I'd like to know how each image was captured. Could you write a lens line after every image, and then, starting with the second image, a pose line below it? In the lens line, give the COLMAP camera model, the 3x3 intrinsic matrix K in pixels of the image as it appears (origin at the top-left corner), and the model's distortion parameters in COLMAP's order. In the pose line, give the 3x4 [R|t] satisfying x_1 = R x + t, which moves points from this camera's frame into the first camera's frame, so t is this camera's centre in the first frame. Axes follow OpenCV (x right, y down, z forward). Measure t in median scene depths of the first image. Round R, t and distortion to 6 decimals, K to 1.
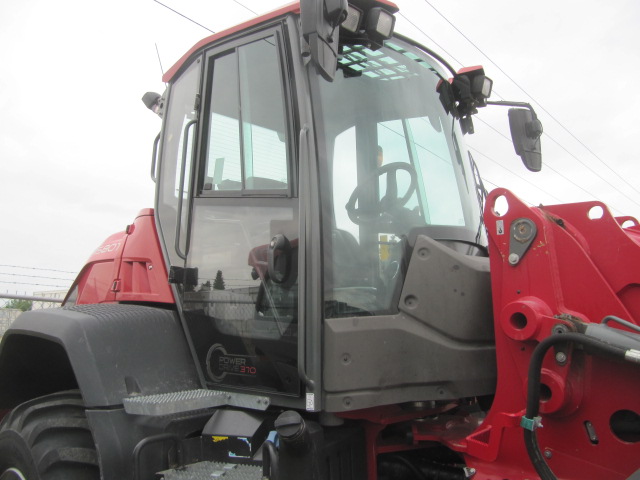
lens RADIAL K [[525.1, 0, 321.7], [0, 525.1, 243.3], [0, 0, 1]] dist [-0.054680, 0.014660]
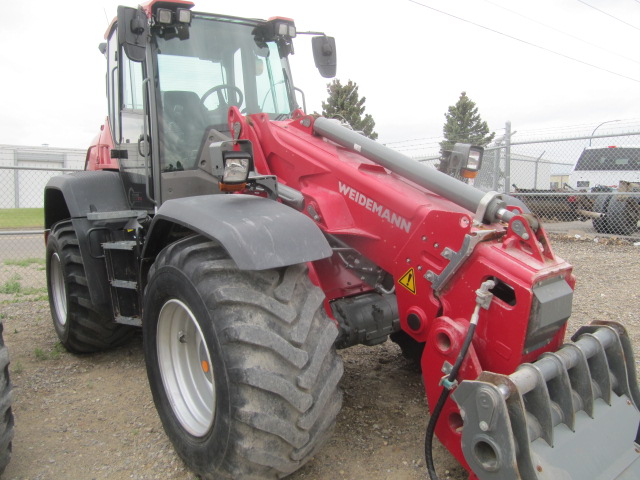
lens RADIAL K [[525.1, 0, 321.7], [0, 525.1, 243.3], [0, 0, 1]] dist [-0.054680, 0.014660]
pose [[0.986822, -0.014026, -0.161201, 0.877953], [0.055905, 0.964442, 0.258316, -0.084333], [0.151846, -0.263923, 0.952516, -0.899741]]
